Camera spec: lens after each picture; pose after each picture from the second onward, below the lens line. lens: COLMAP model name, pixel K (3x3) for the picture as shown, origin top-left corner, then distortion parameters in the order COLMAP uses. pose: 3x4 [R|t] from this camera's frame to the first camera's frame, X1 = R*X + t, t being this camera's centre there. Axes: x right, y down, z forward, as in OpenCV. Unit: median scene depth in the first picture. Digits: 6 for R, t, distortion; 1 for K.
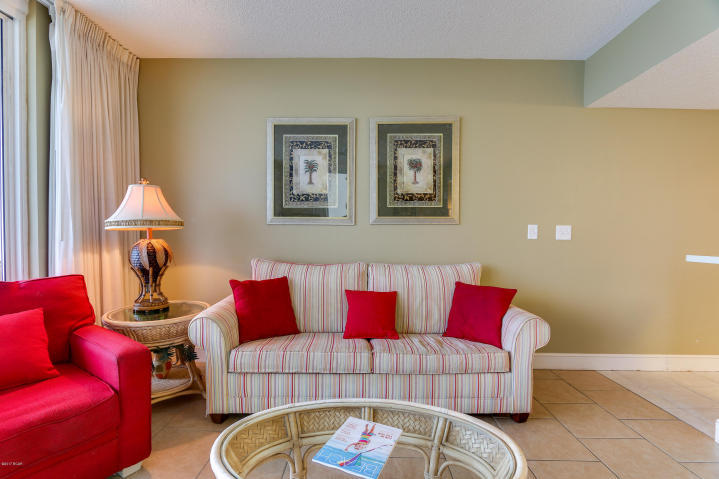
lens RADIAL K [[340.9, 0, 365.9], [0, 340.9, 238.6], [0, 0, 1]] dist [-0.013797, -0.000298]
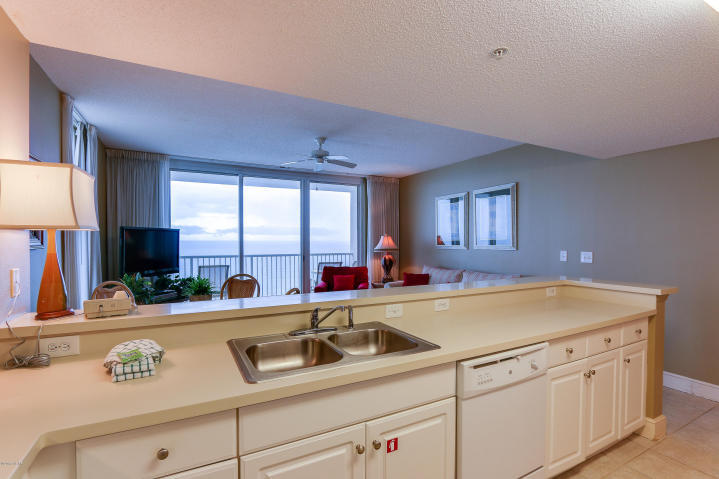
lens RADIAL K [[340.9, 0, 355.7], [0, 340.9, 246.1], [0, 0, 1]] dist [-0.013797, -0.000298]
pose [[0.463703, -0.000231, -0.885991, 1.636642], [-0.014097, 0.999871, -0.007638, -0.046349], [0.885879, 0.016032, 0.463640, -0.477733]]
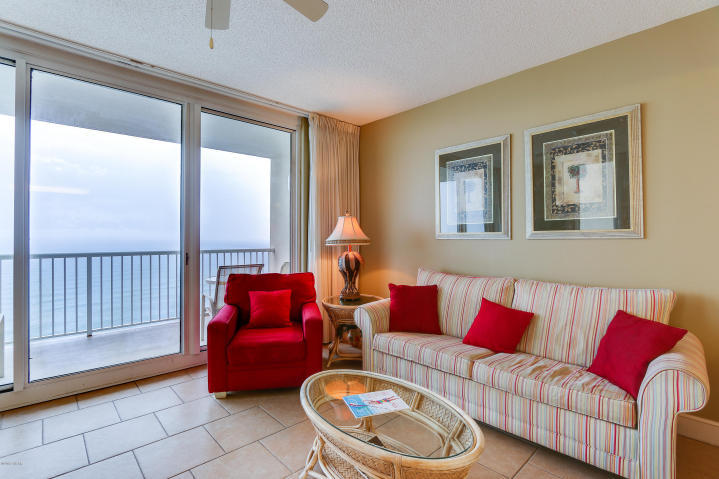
lens RADIAL K [[340.9, 0, 353.5], [0, 340.9, 236.2], [0, 0, 1]] dist [-0.013797, -0.000298]
pose [[0.680955, -0.015803, -0.732155, 0.479820], [-0.009482, 0.999493, -0.030393, -0.021346], [0.732264, 0.027639, 0.680460, -0.020207]]
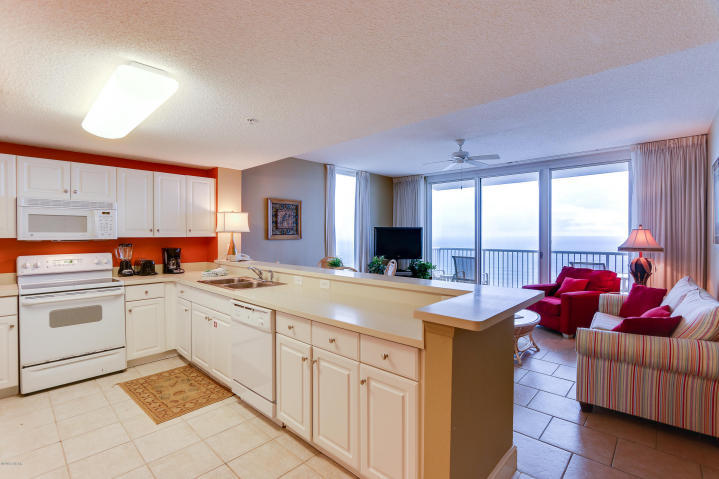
lens RADIAL K [[340.9, 0, 362.4], [0, 340.9, 241.0], [0, 0, 1]] dist [-0.013797, -0.000298]
pose [[-0.677463, -0.003963, -0.735546, 1.741190], [-0.028982, 0.999353, 0.021309, -0.083688], [0.734985, 0.035753, -0.677140, 1.134505]]
